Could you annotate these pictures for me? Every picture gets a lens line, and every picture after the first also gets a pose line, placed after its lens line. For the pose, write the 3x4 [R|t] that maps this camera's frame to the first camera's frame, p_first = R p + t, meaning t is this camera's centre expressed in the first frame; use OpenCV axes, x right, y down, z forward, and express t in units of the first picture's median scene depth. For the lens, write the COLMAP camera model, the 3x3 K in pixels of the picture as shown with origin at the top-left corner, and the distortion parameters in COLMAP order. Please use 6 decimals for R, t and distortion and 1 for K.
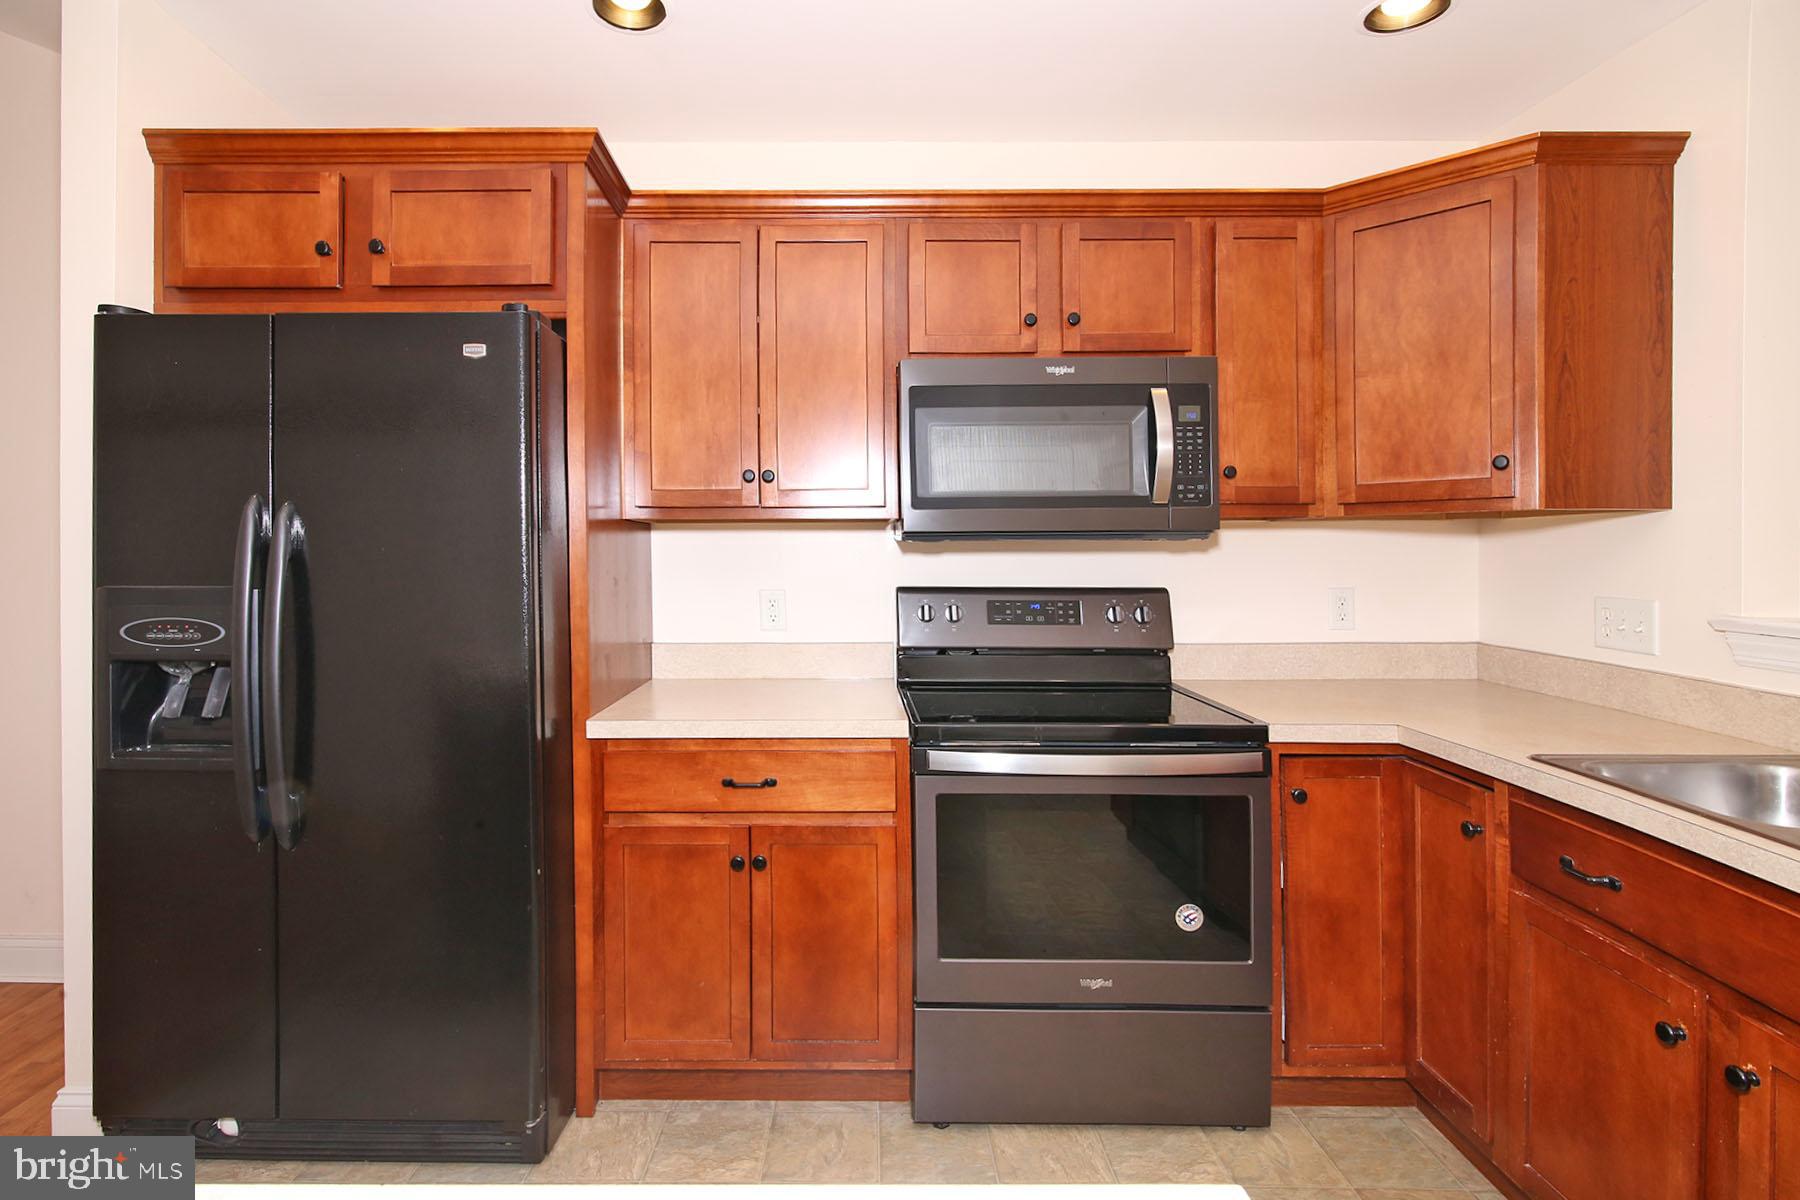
lens RADIAL K [[867.9, 0, 895.9], [0, 867.9, 605.0], [0, 0, 1]] dist [-0.000900, 0.000078]
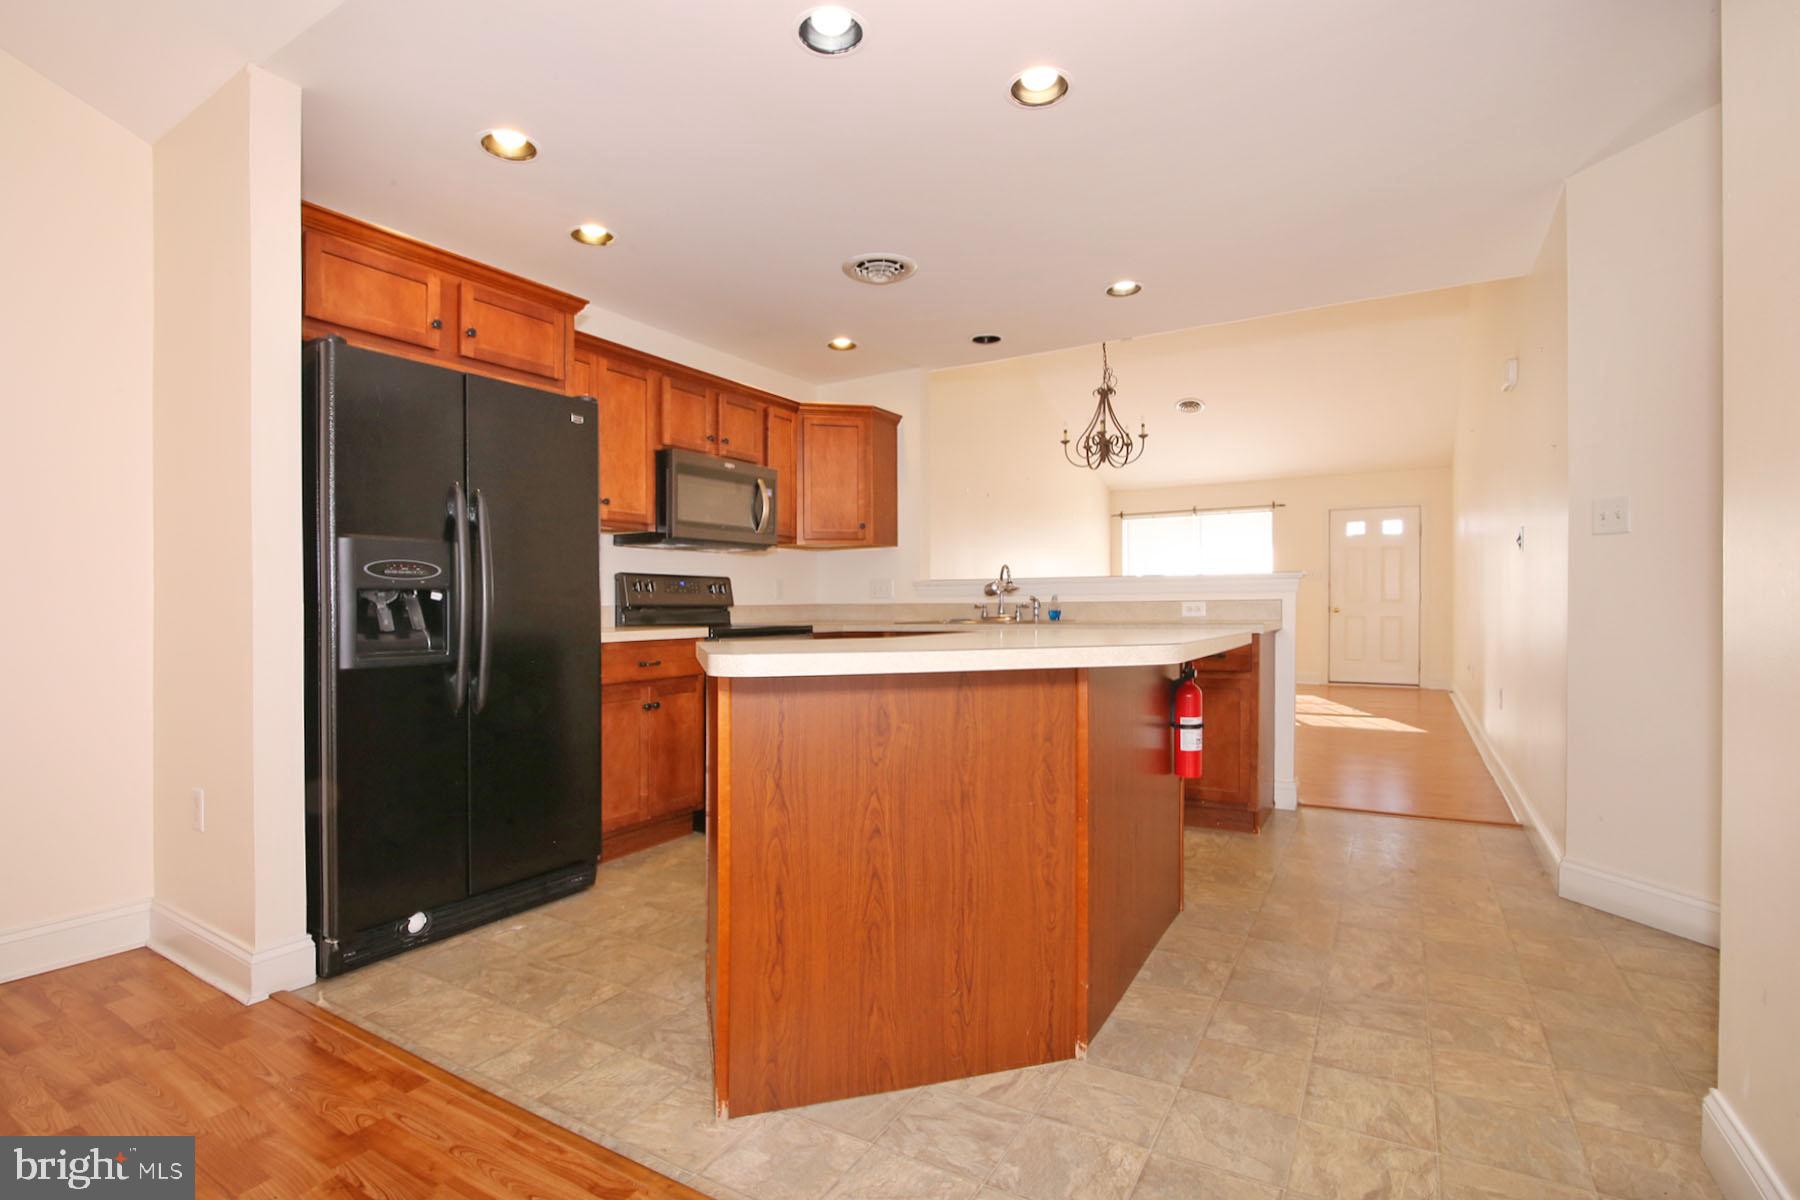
lens RADIAL K [[867.9, 0, 851.6], [0, 867.9, 606.2], [0, 0, 1]] dist [-0.000900, 0.000078]
pose [[0.554107, -0.003059, 0.832440, -1.518885], [0.065348, 0.997067, -0.039834, 0.186073], [-0.829876, 0.076471, 0.552682, -0.397751]]
